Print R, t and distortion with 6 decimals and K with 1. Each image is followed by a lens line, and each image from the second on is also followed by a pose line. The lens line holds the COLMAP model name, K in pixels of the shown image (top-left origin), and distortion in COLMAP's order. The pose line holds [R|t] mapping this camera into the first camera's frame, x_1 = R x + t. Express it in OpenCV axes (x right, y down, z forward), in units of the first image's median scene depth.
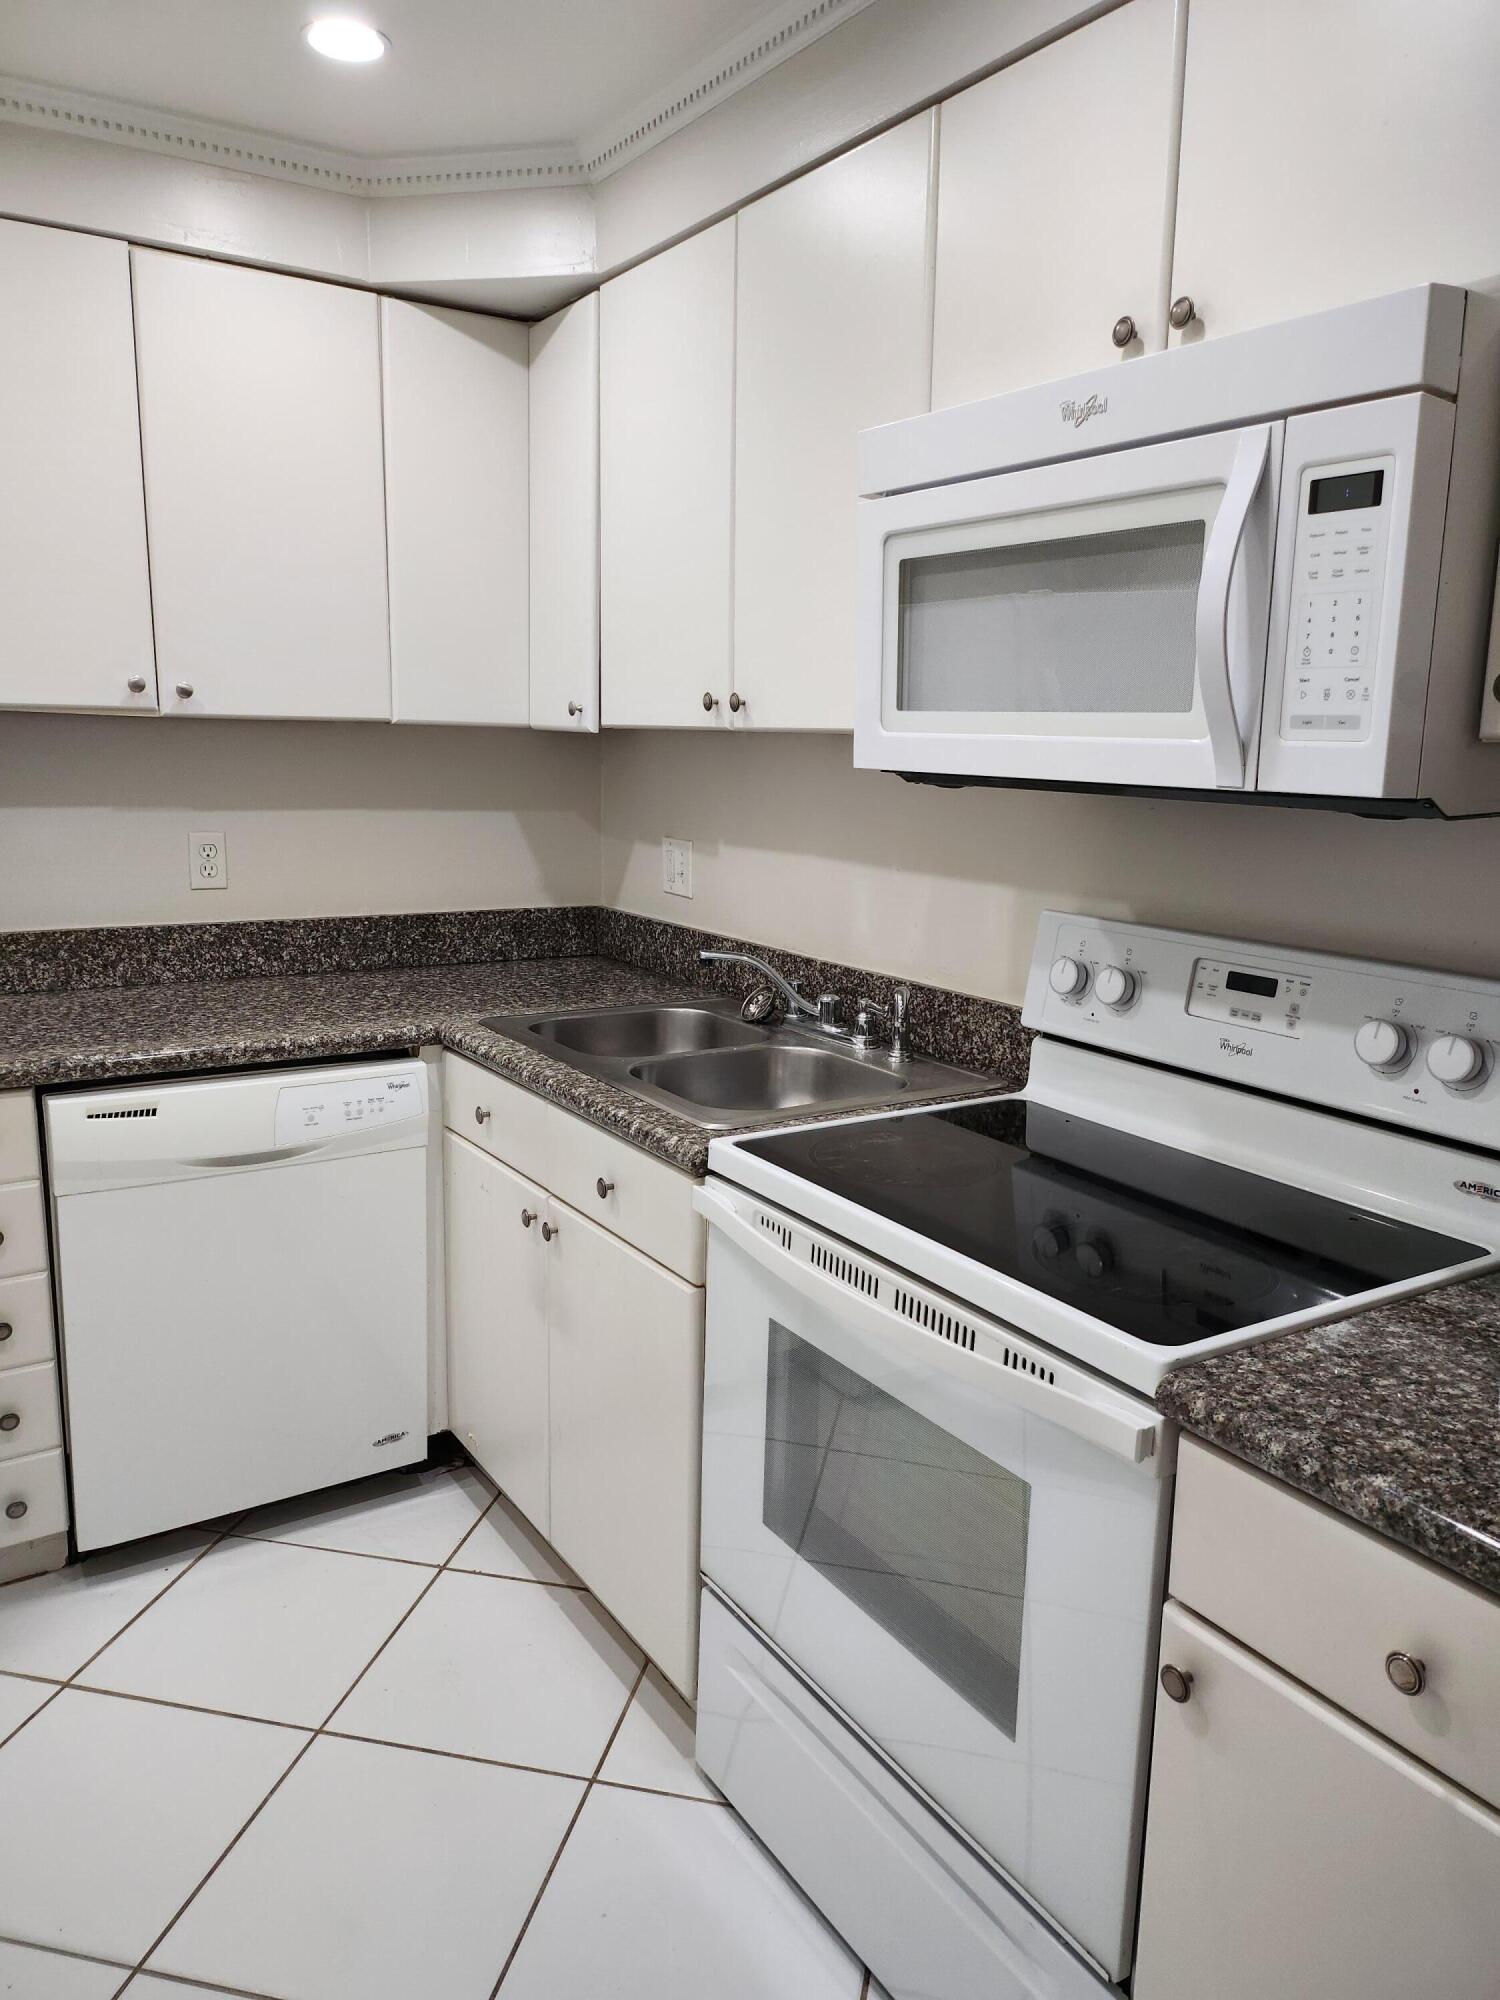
lens RADIAL K [[1402.7, 0, 763.0], [0, 1402.7, 1007.9], [0, 0, 1]] dist [0.071304, -0.070253]
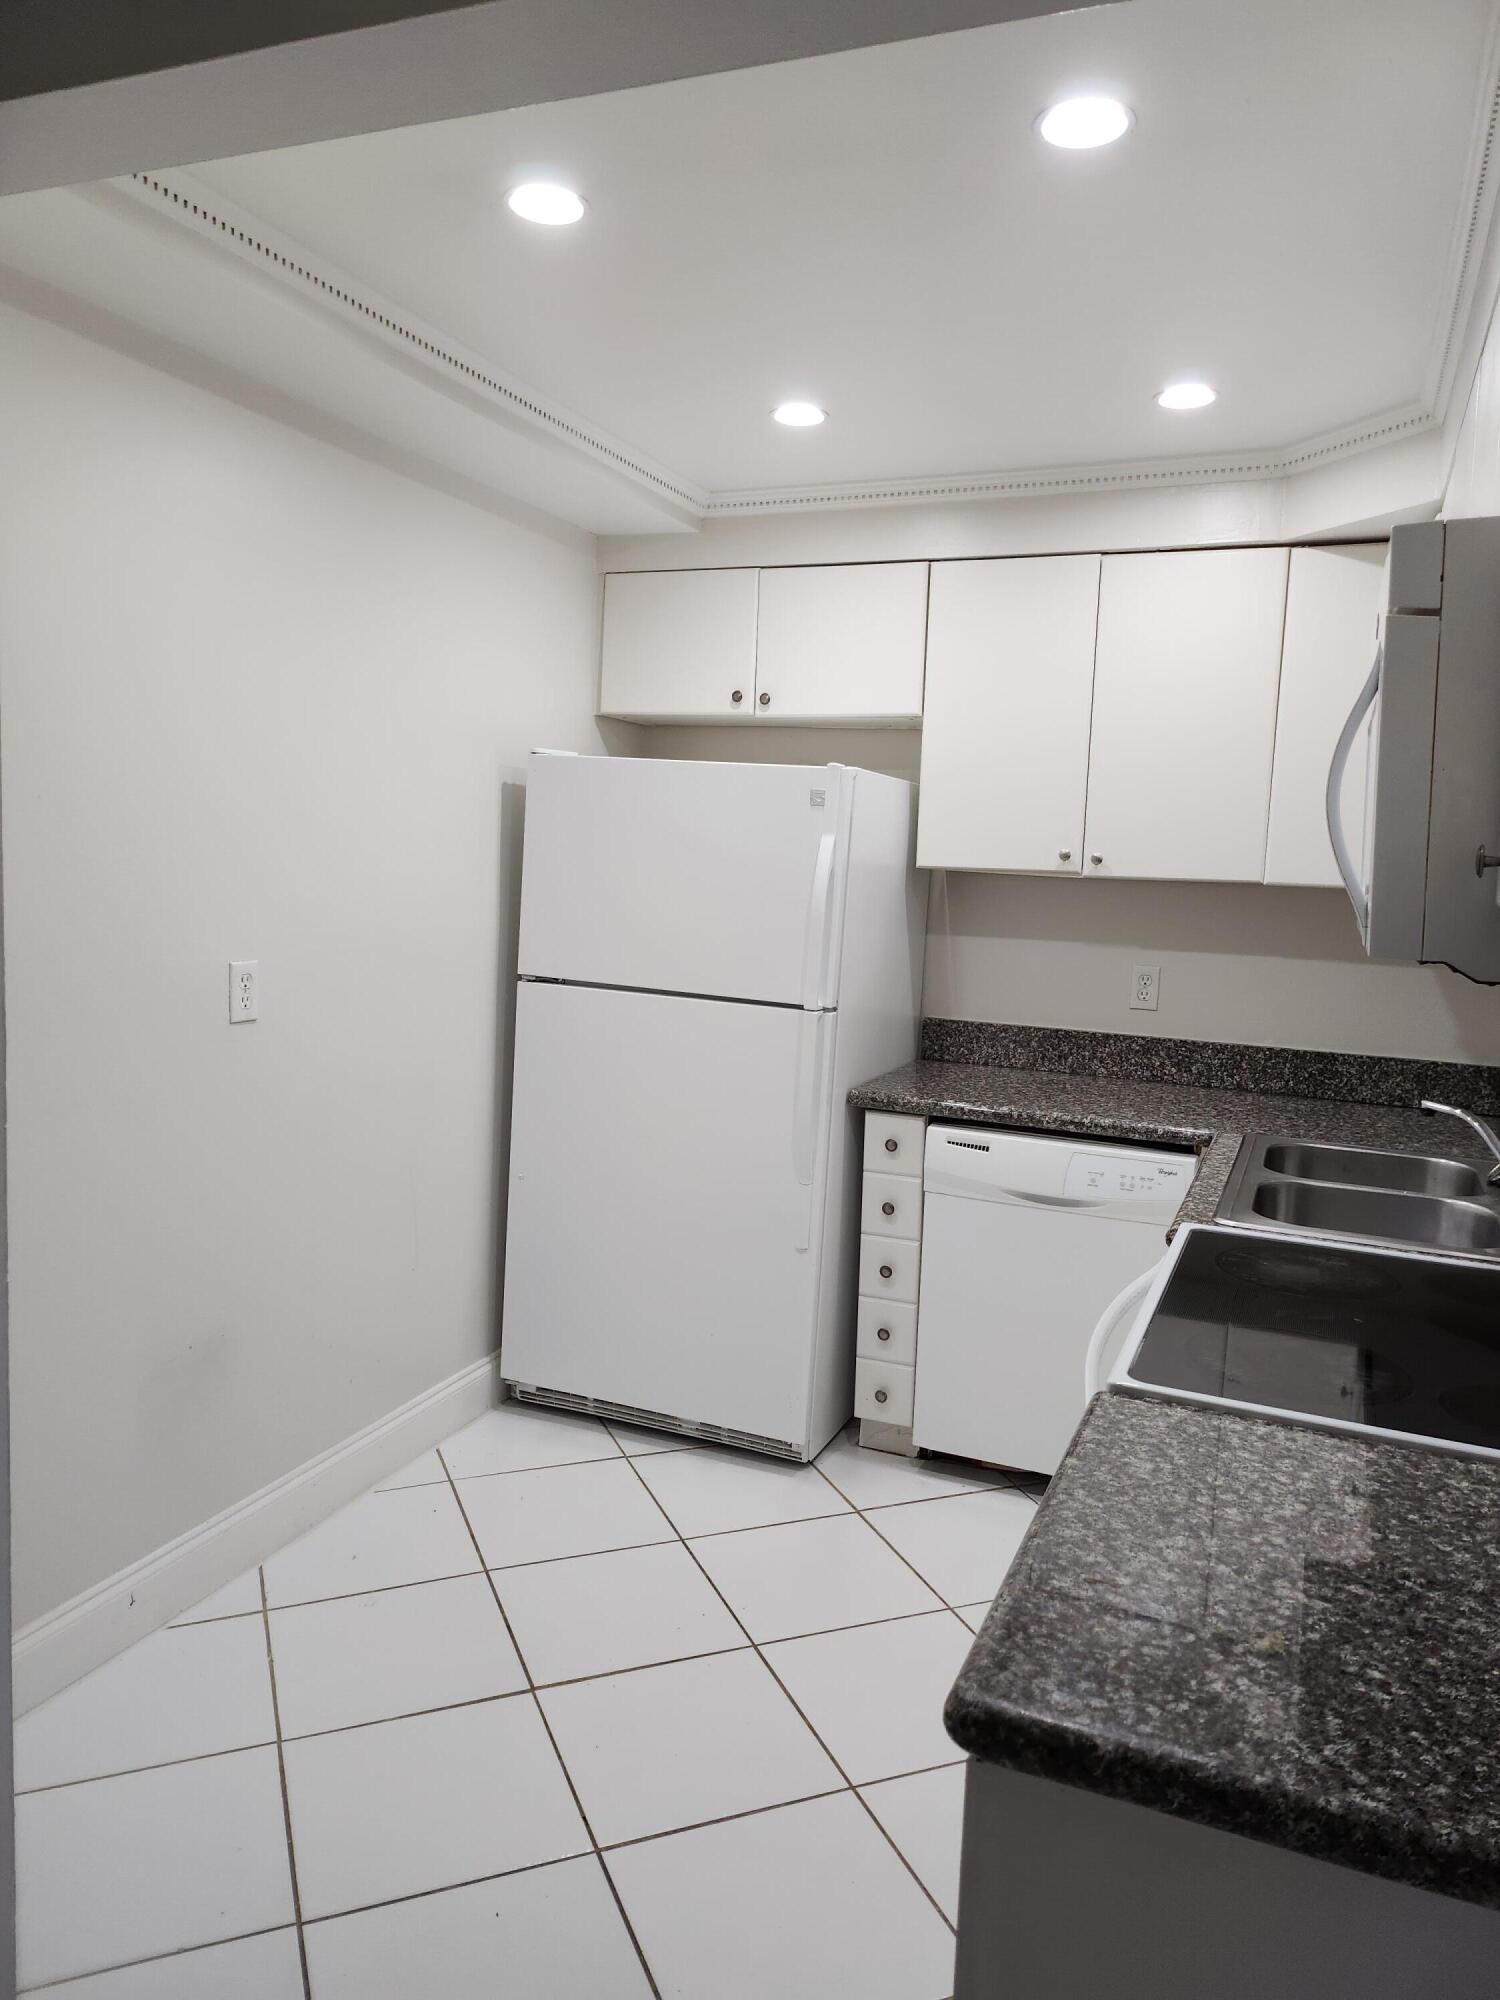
lens RADIAL K [[1407.4, 0, 769.0], [0, 1407.4, 993.0], [0, 0, 1]] dist [0.069864, -0.078055]
pose [[0.568387, 0.082040, -0.818661, 0.546452], [-0.182914, 0.982715, -0.028514, 0.000052], [0.802171, 0.165952, 0.573569, -0.013485]]
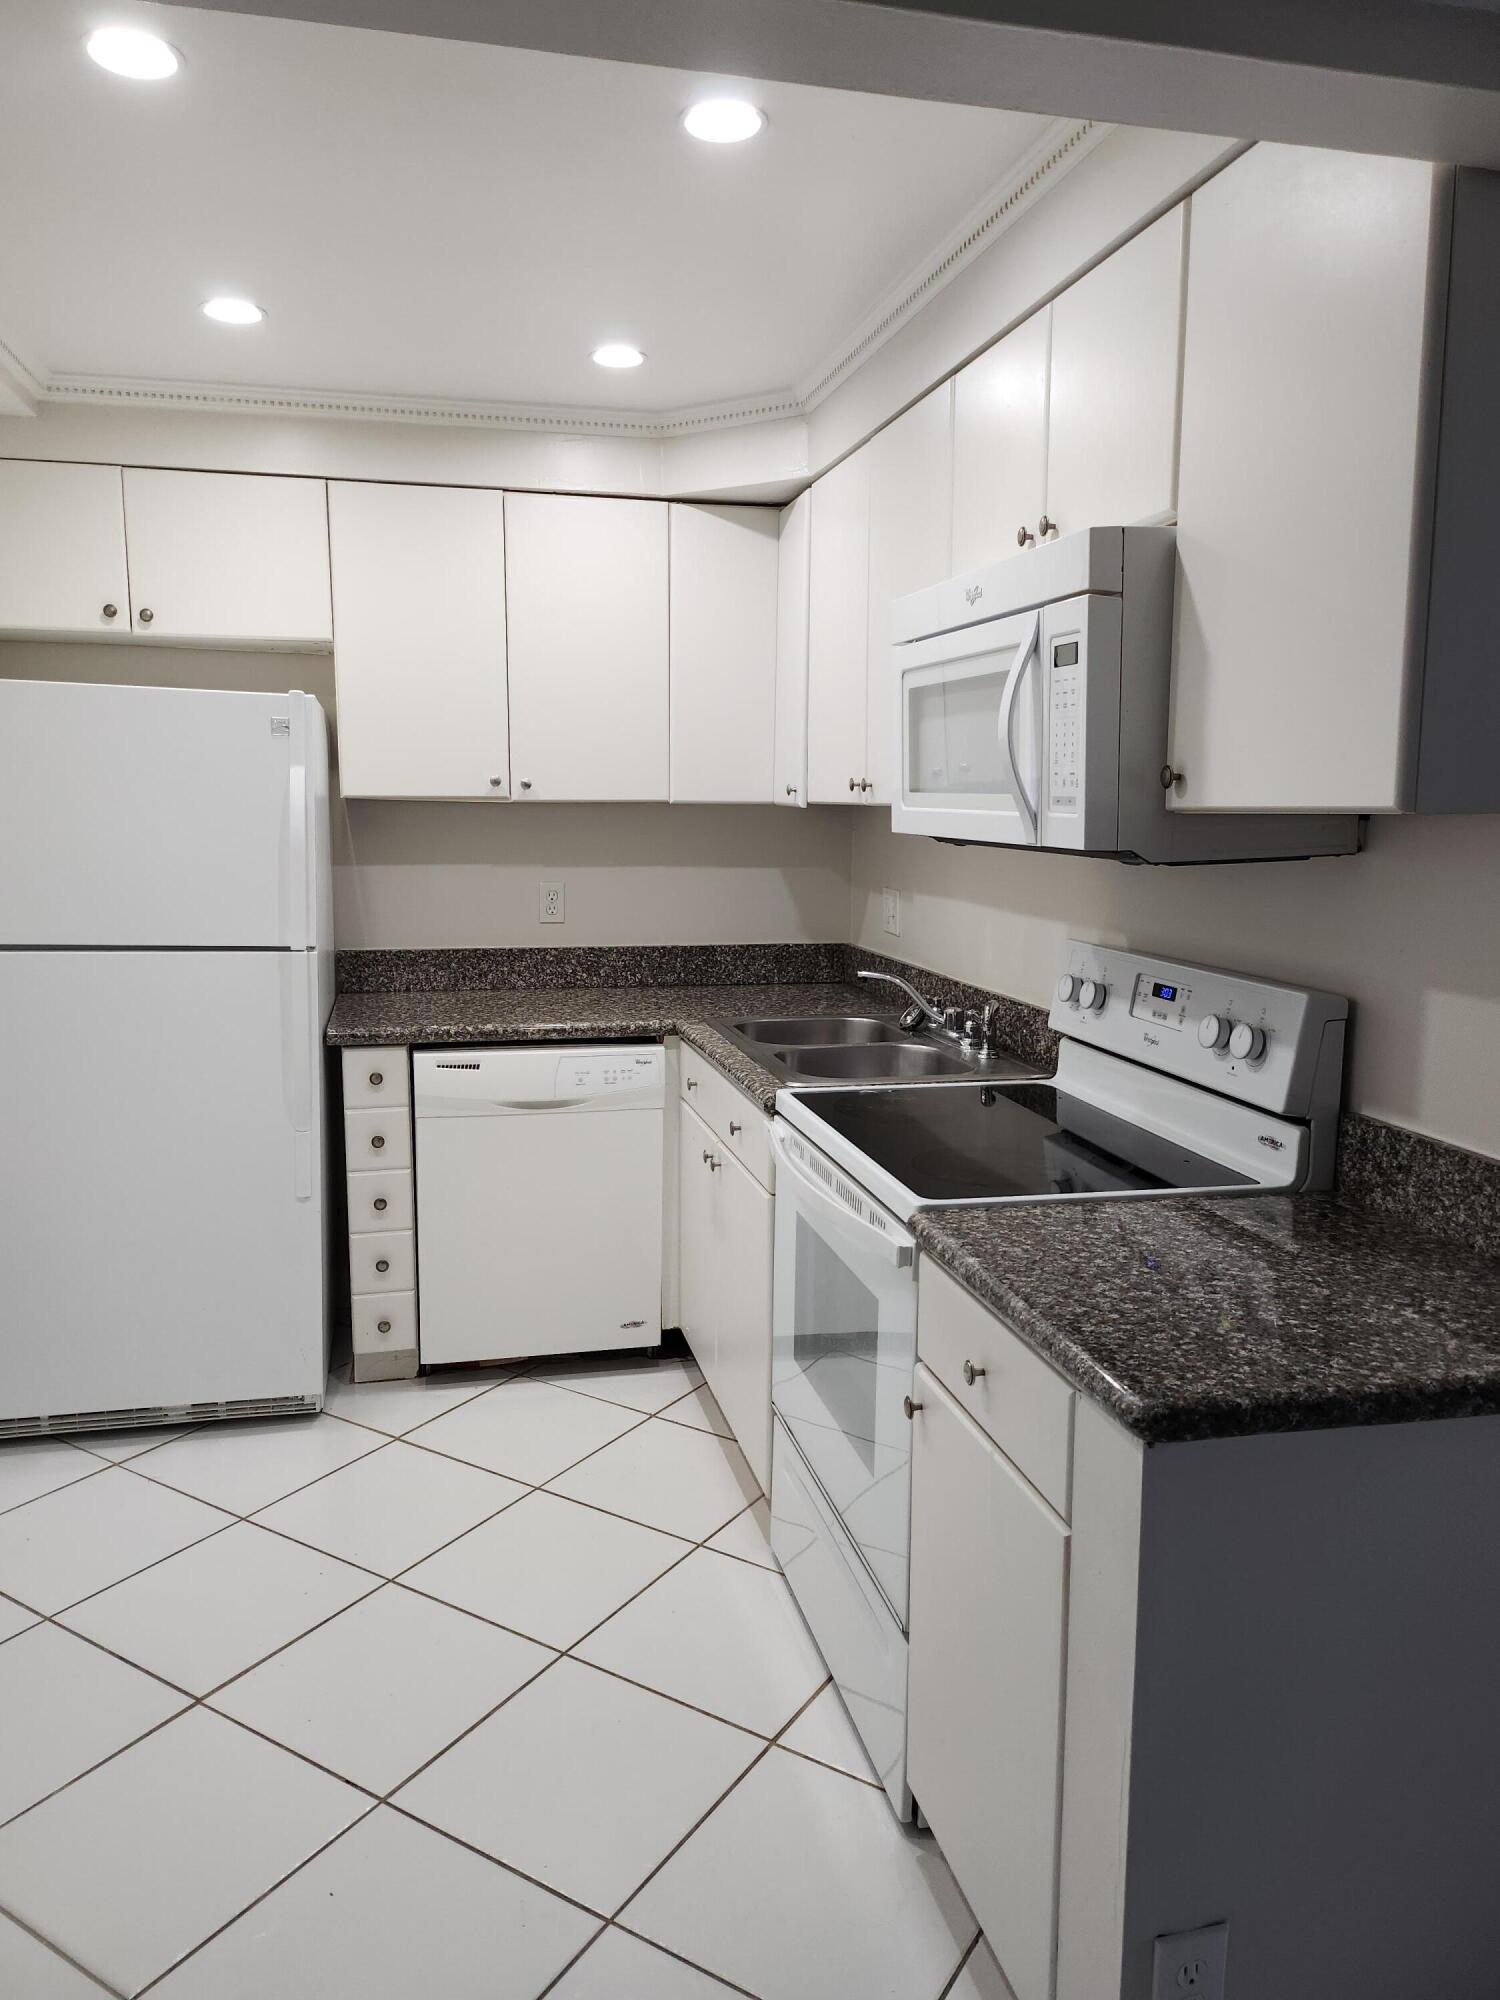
lens RADIAL K [[1407.3, 0, 738.8], [0, 1407.3, 996.7], [0, 0, 1]] dist [0.049417, -0.001971]
pose [[0.937512, 0.032306, -0.346451, 0.309678], [-0.050928, 0.997698, -0.044782, 0.048195], [0.344206, 0.059627, 0.936999, -0.271251]]
